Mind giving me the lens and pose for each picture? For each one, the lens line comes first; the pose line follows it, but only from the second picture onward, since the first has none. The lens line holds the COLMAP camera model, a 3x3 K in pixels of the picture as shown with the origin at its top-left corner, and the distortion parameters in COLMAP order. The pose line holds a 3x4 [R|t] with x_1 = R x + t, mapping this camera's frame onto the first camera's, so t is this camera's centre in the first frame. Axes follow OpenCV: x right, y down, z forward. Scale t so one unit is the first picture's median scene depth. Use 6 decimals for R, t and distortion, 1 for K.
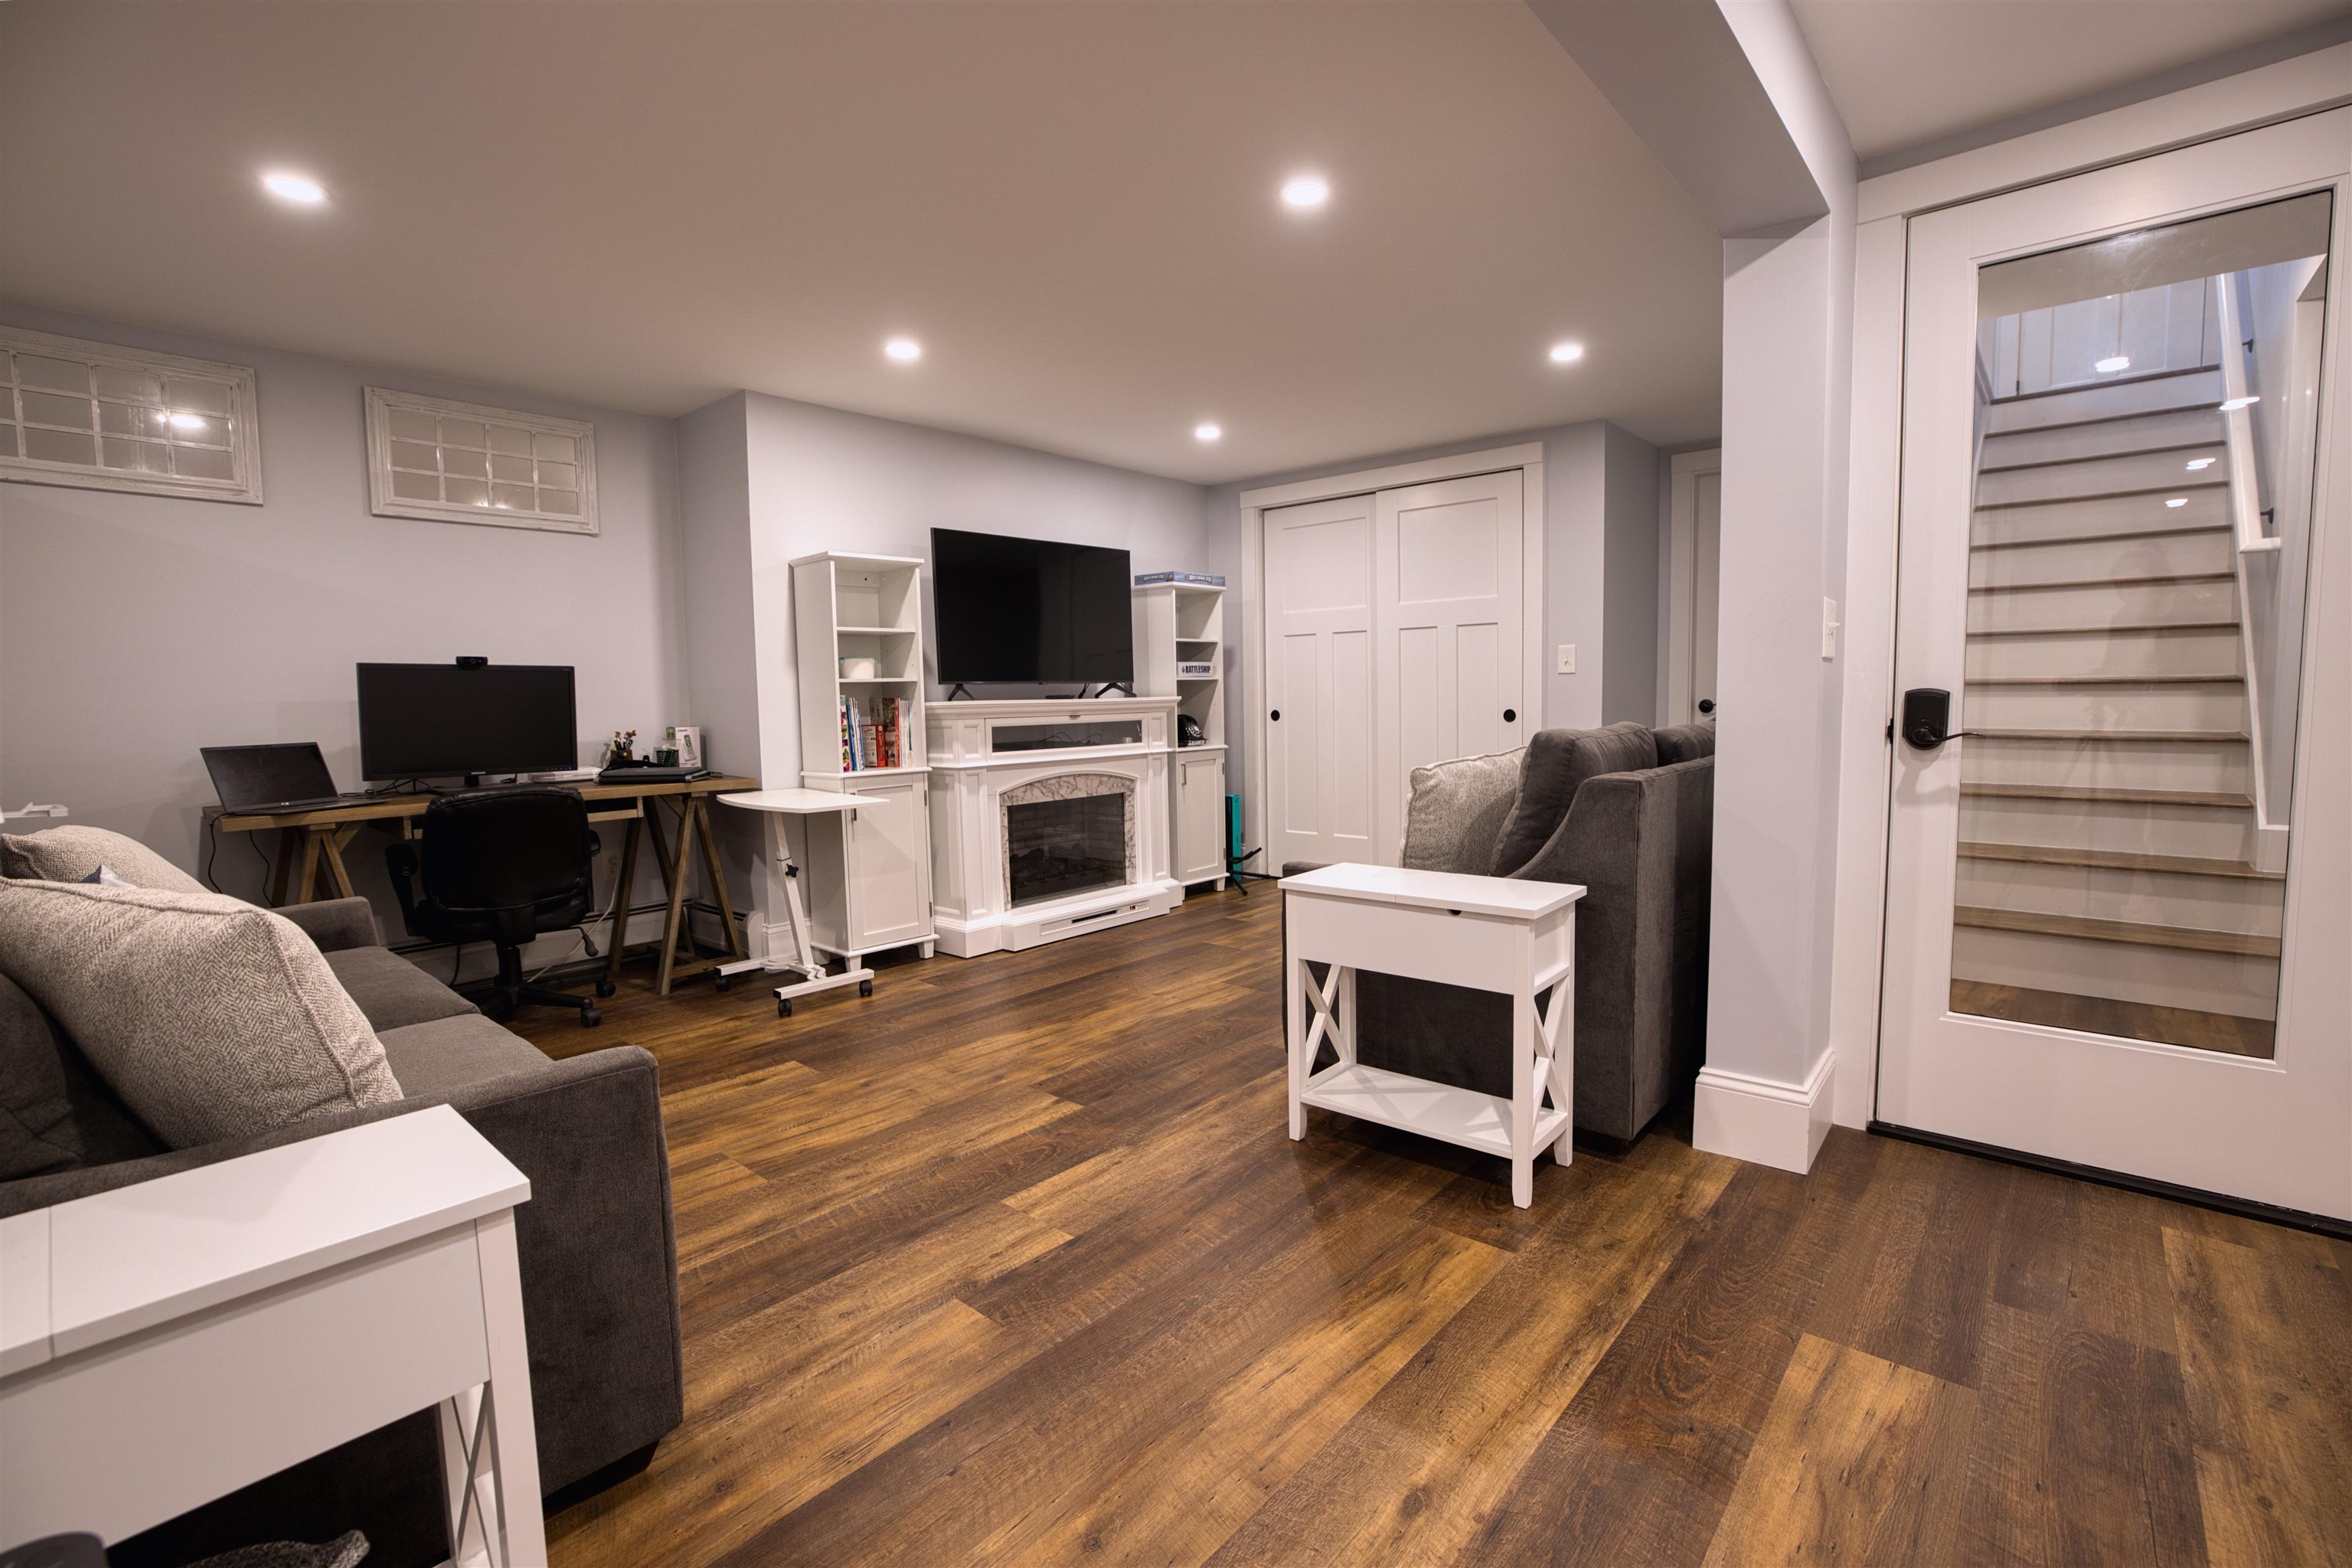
lens RADIAL K [[1042.2, 0, 1198.7], [0, 1042.2, 776.8], [0, 0, 1]] dist [-0.049028, 0.019678]
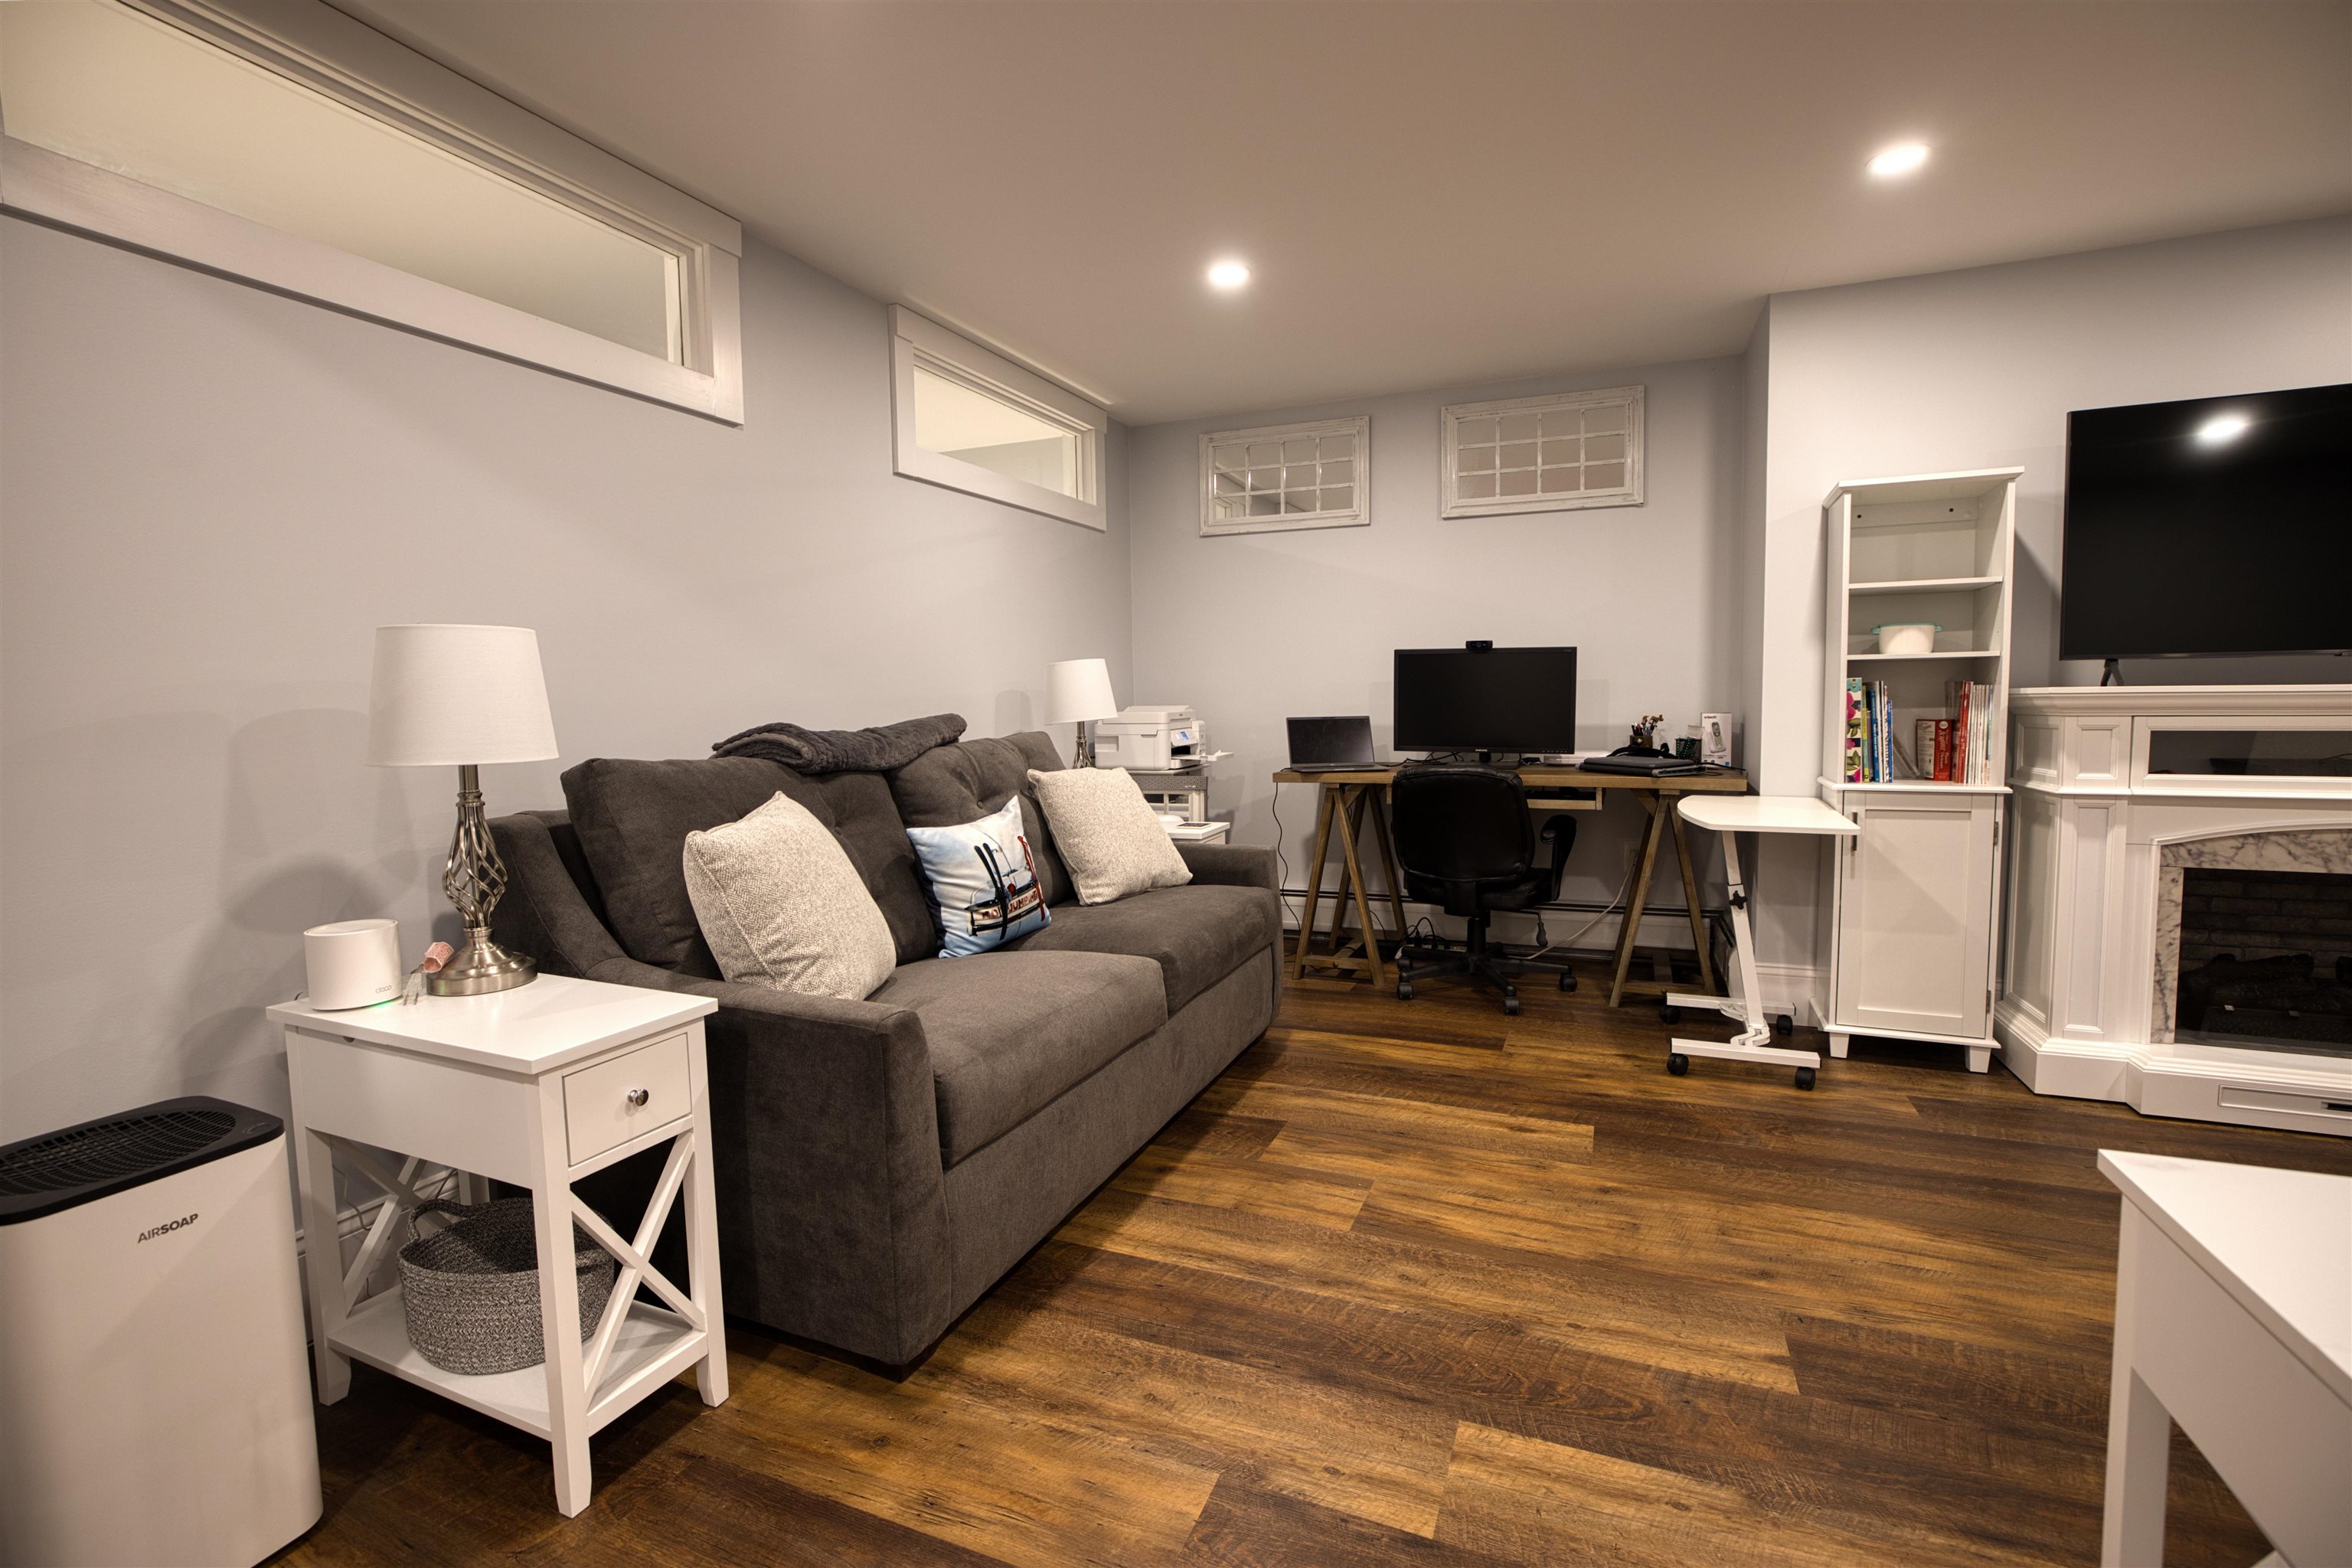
lens RADIAL K [[1042.2, 0, 1198.7], [0, 1042.2, 776.8], [0, 0, 1]] dist [-0.049028, 0.019678]
pose [[0.305586, 0.088890, -0.948006, 0.228124], [-0.066099, 0.995211, 0.072010, -0.033927], [0.949867, 0.040657, 0.309998, 0.379668]]
